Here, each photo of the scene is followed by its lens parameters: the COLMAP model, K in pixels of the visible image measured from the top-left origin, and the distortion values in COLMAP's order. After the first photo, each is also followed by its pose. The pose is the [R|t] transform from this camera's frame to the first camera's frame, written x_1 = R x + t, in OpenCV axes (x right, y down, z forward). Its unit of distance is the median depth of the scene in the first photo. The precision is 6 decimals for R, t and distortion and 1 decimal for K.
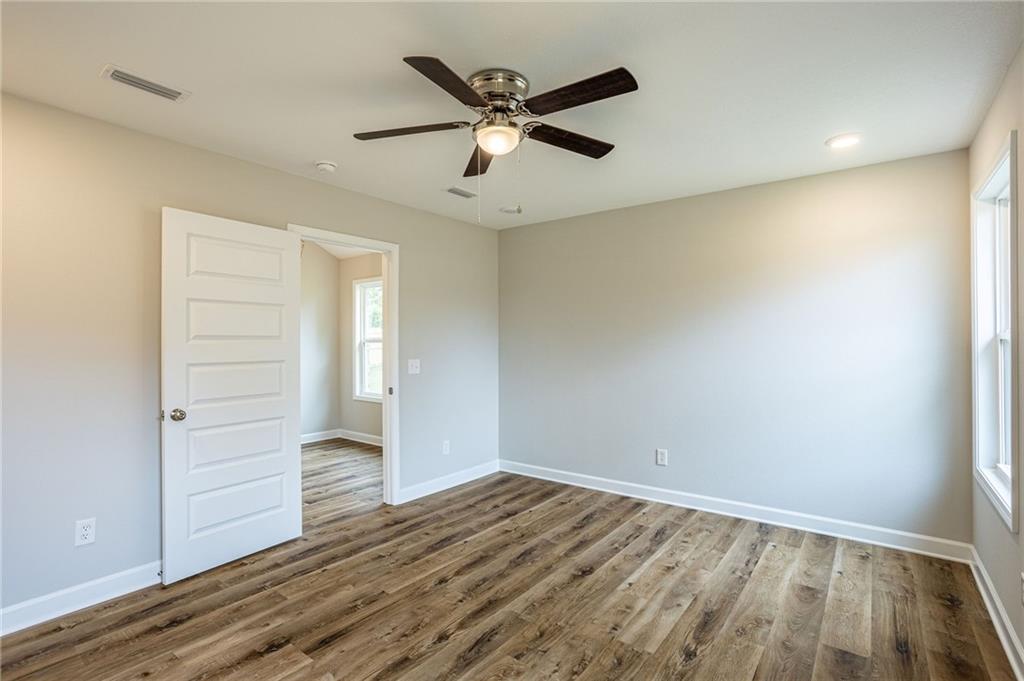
lens RADIAL K [[491.1, 0, 512.8], [0, 491.1, 340.5], [0, 0, 1]] dist [-0.047630, 0.028124]
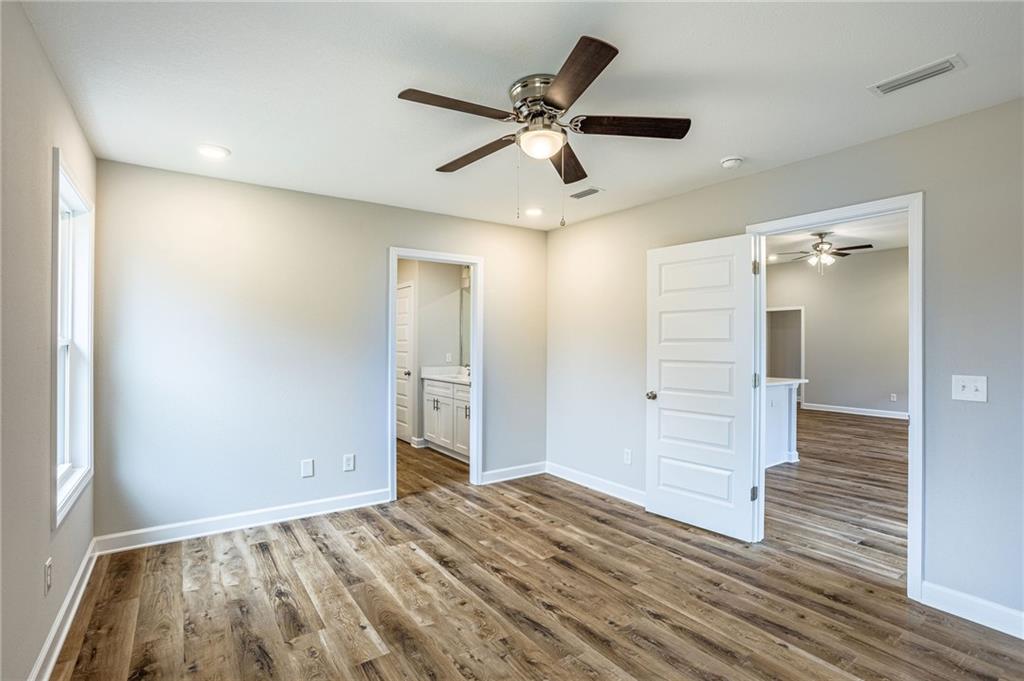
lens RADIAL K [[491.1, 0, 512.8], [0, 491.1, 340.5], [0, 0, 1]] dist [-0.047630, 0.028124]
pose [[-0.305101, -0.005347, -0.952305, 0.778608], [-0.001037, 0.999986, -0.005282, 0.001599], [0.952319, -0.000624, -0.305102, 1.027884]]
